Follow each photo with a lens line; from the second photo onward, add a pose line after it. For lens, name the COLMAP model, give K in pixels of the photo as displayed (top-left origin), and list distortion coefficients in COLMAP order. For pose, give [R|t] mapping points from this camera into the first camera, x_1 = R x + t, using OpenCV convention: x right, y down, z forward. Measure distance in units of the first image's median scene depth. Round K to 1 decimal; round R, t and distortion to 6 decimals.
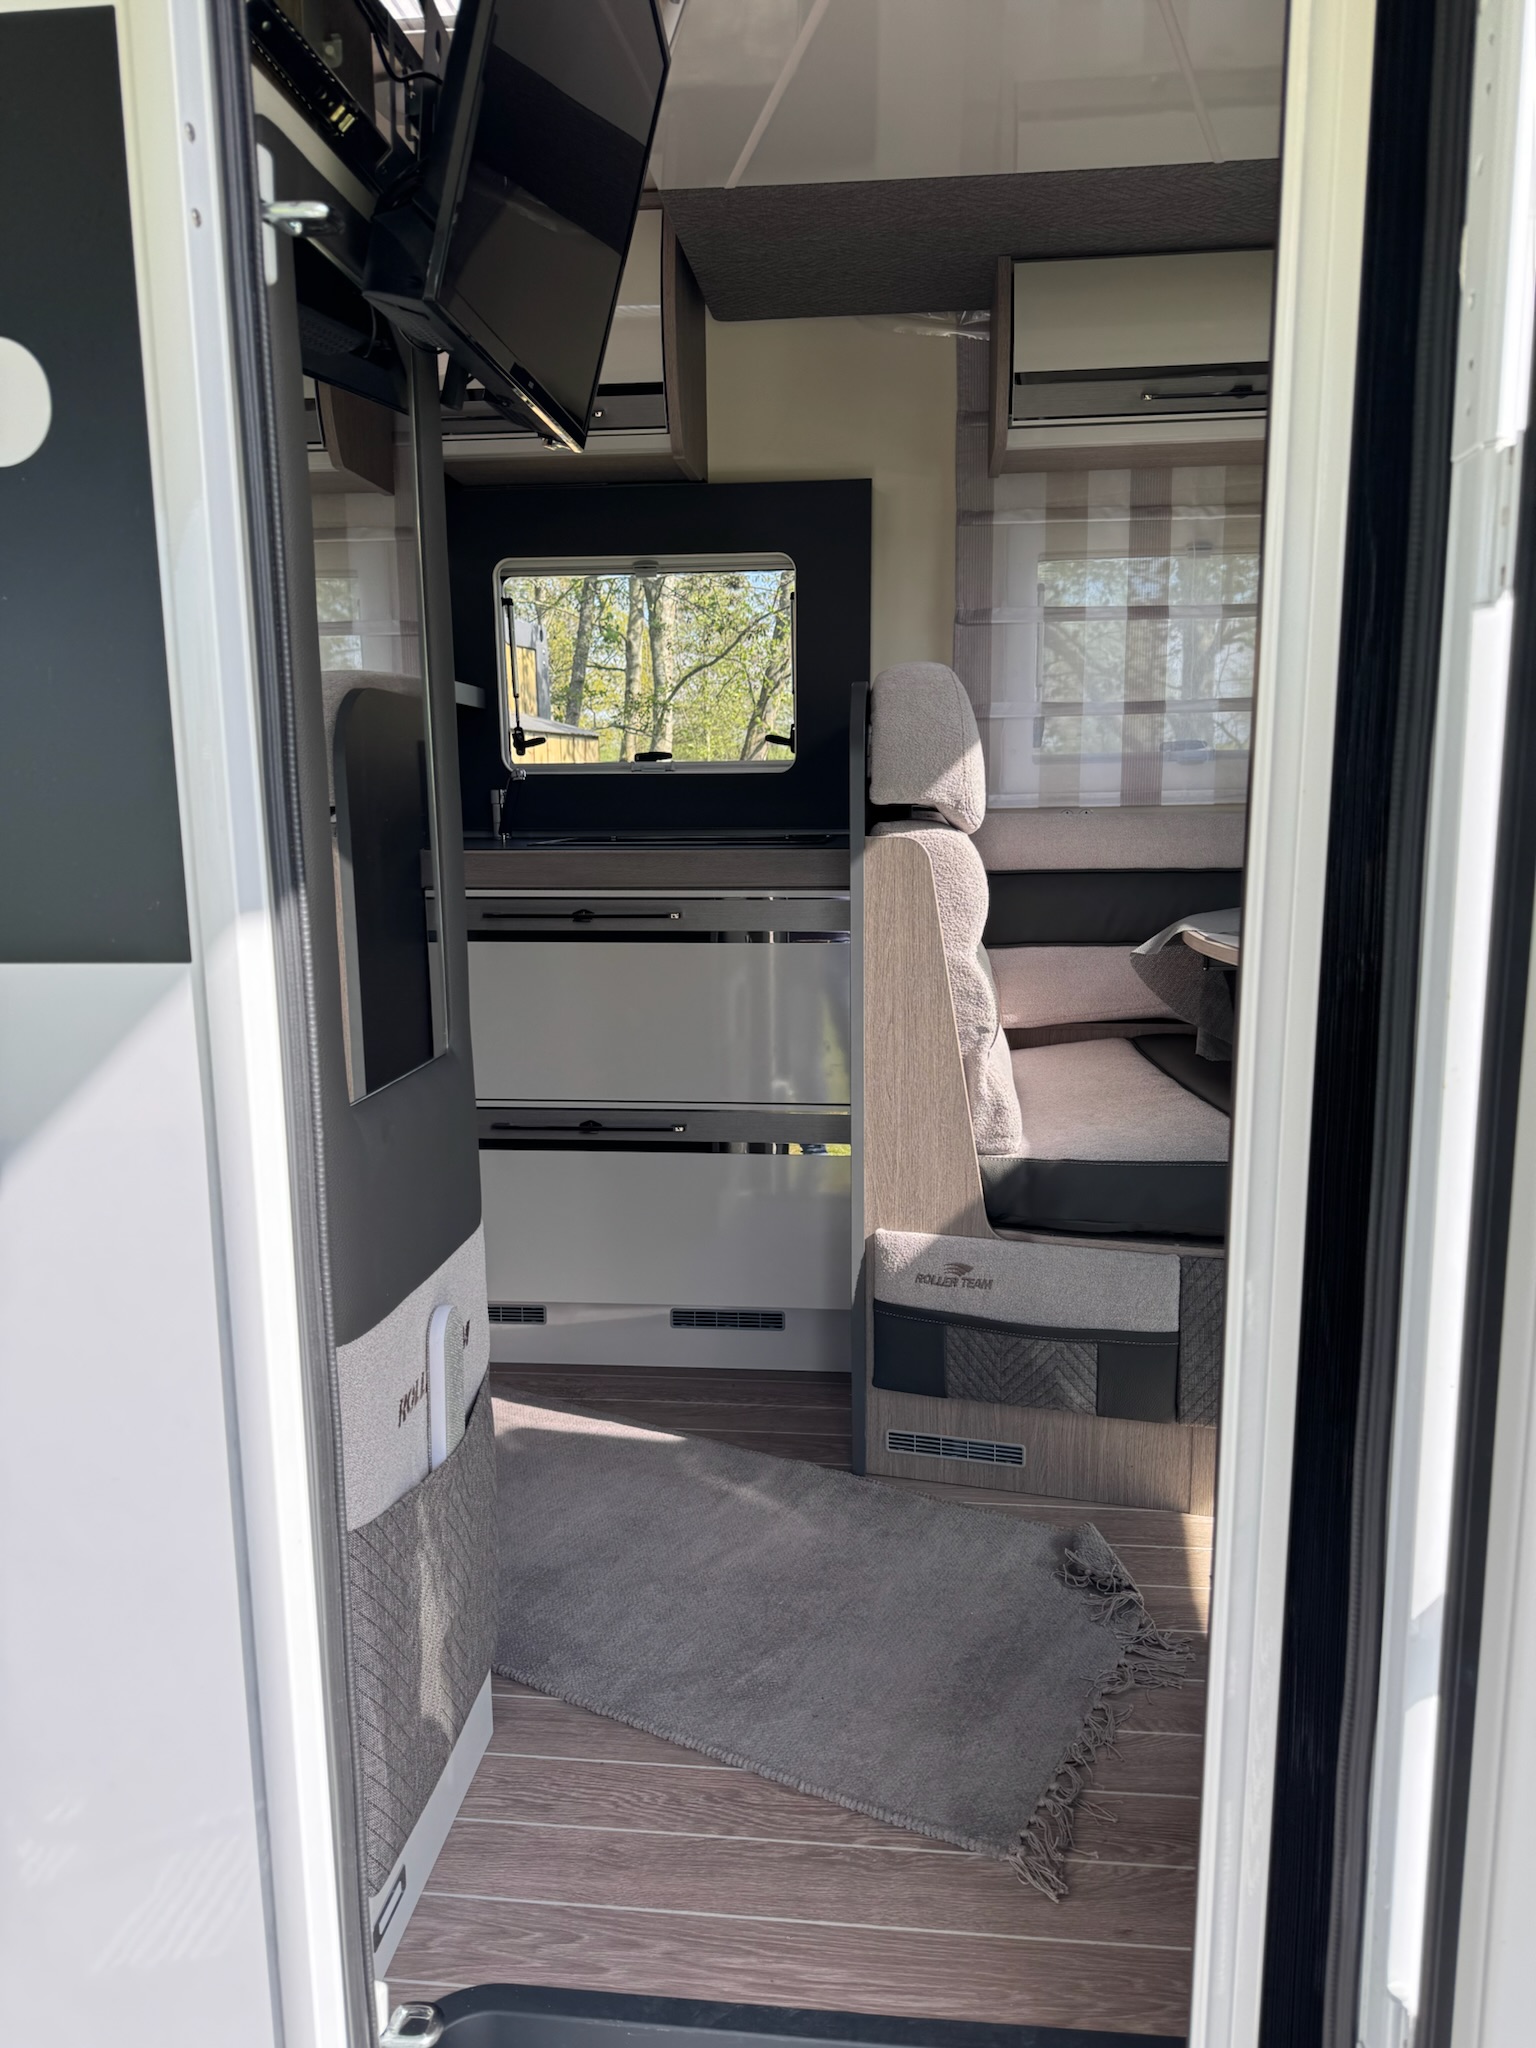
lens RADIAL K [[1461.0, 0, 778.6], [0, 1461.0, 1027.9], [0, 0, 1]] dist [0.046958, -0.049844]
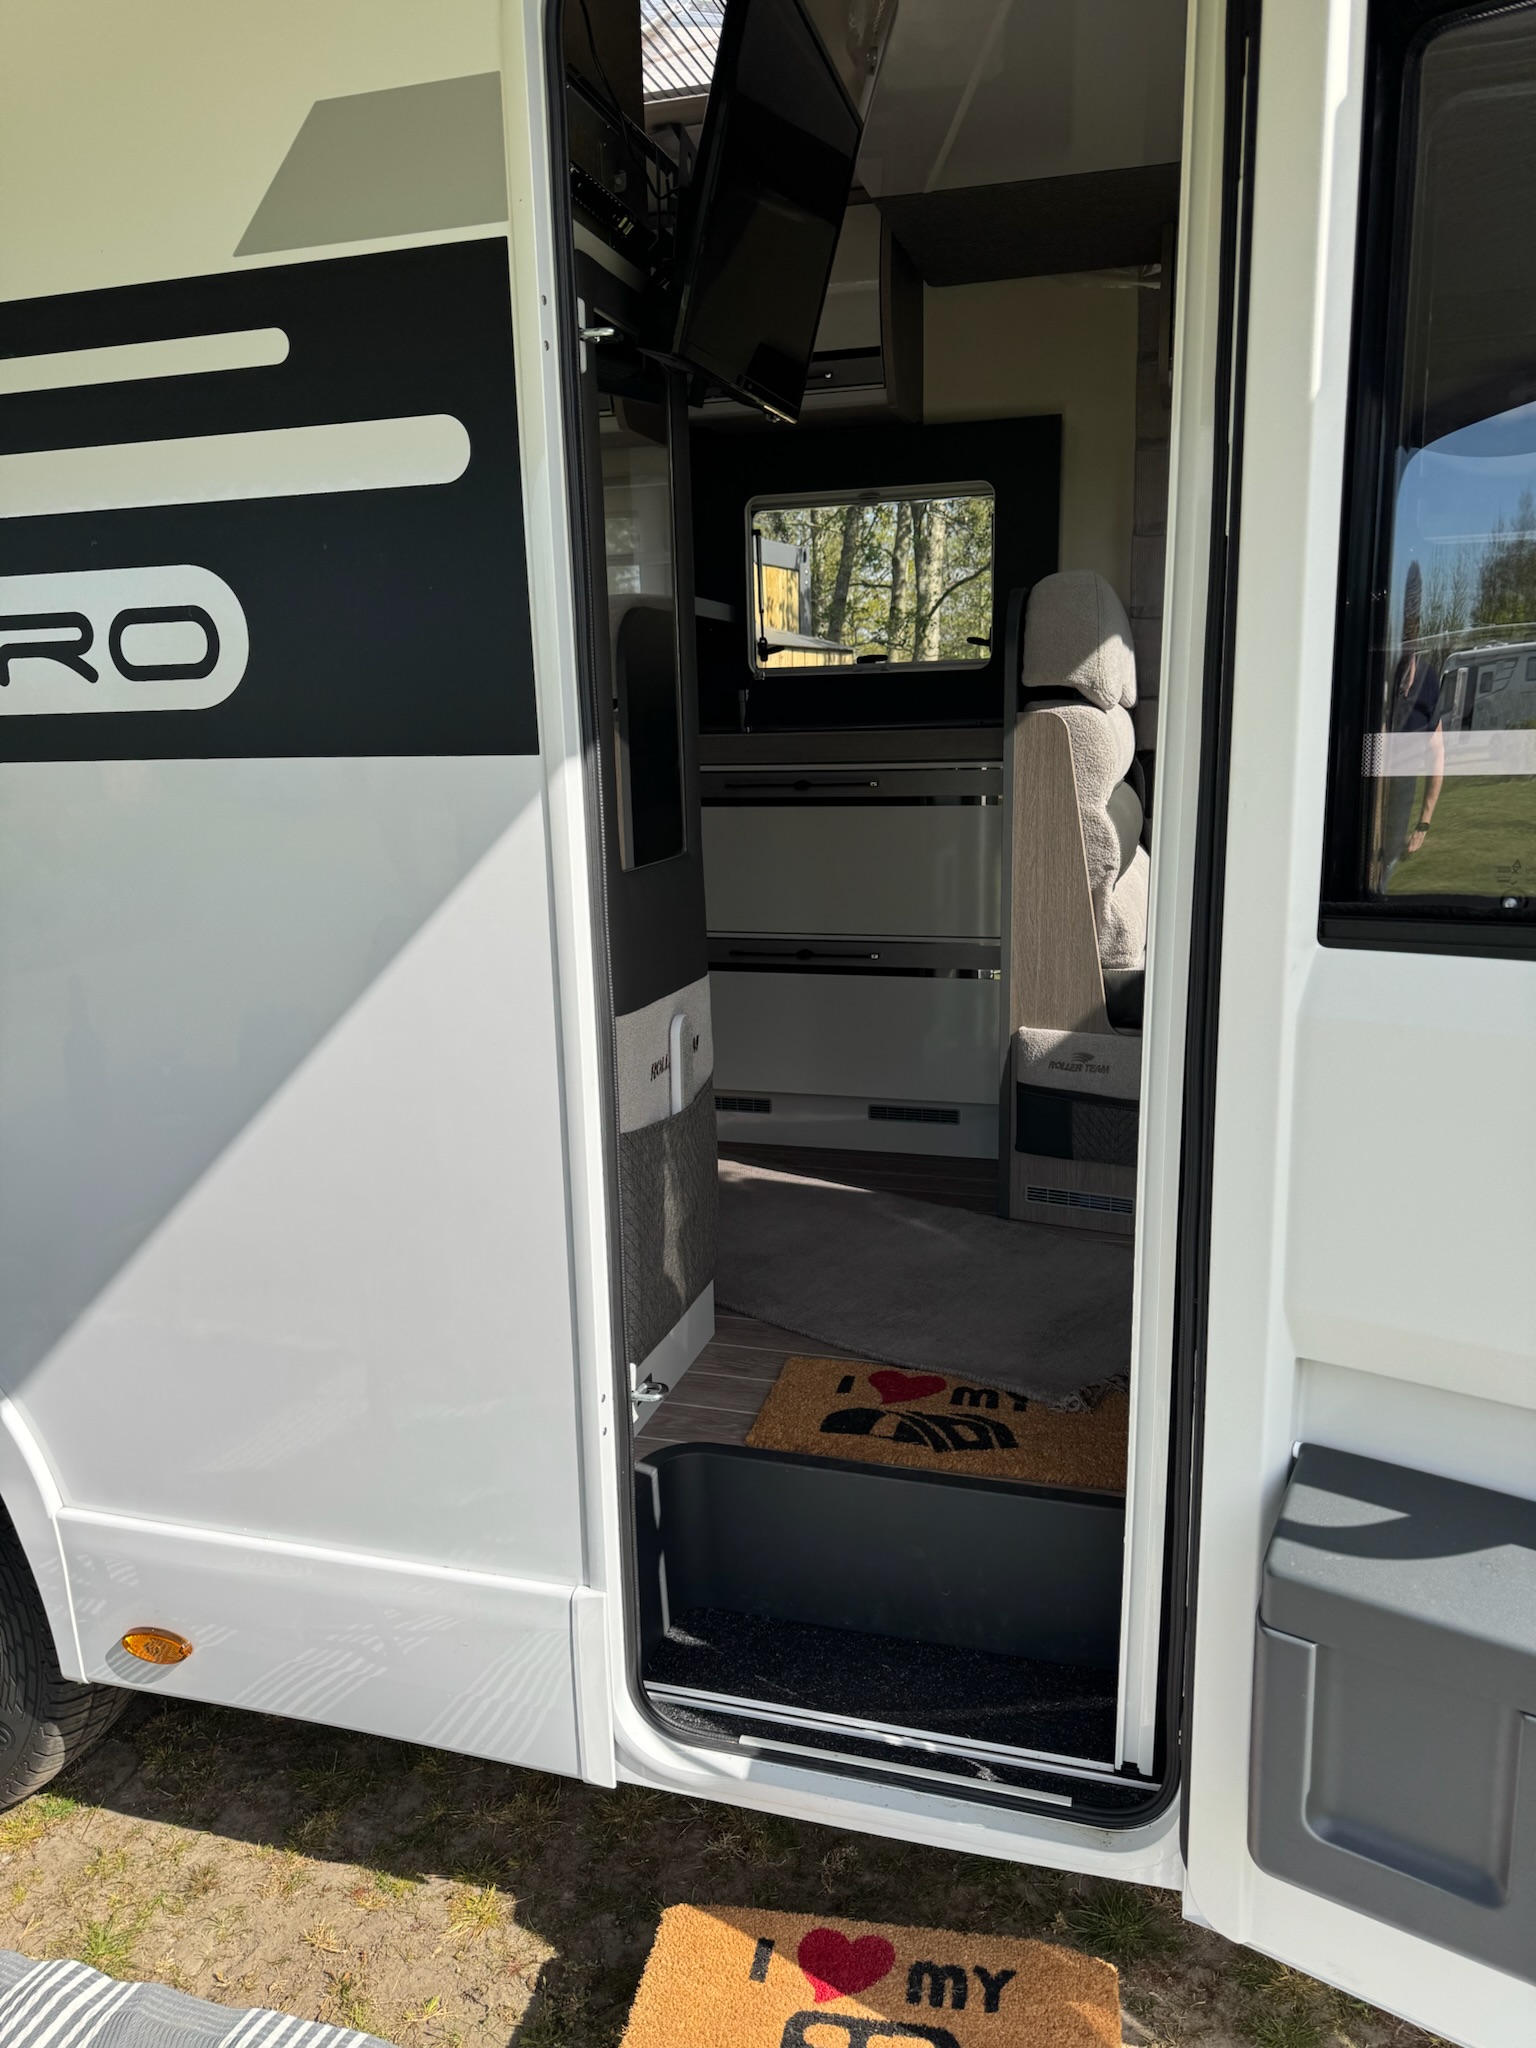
lens RADIAL K [[1461.0, 0, 761.4], [0, 1461.0, 1035.6], [0, 0, 1]] dist [0.046958, -0.049844]
pose [[0.980781, 0.027508, -0.193164, 0.091153], [-0.016384, 0.998126, 0.058952, 0.073367], [0.194424, -0.054654, 0.979394, -0.291788]]
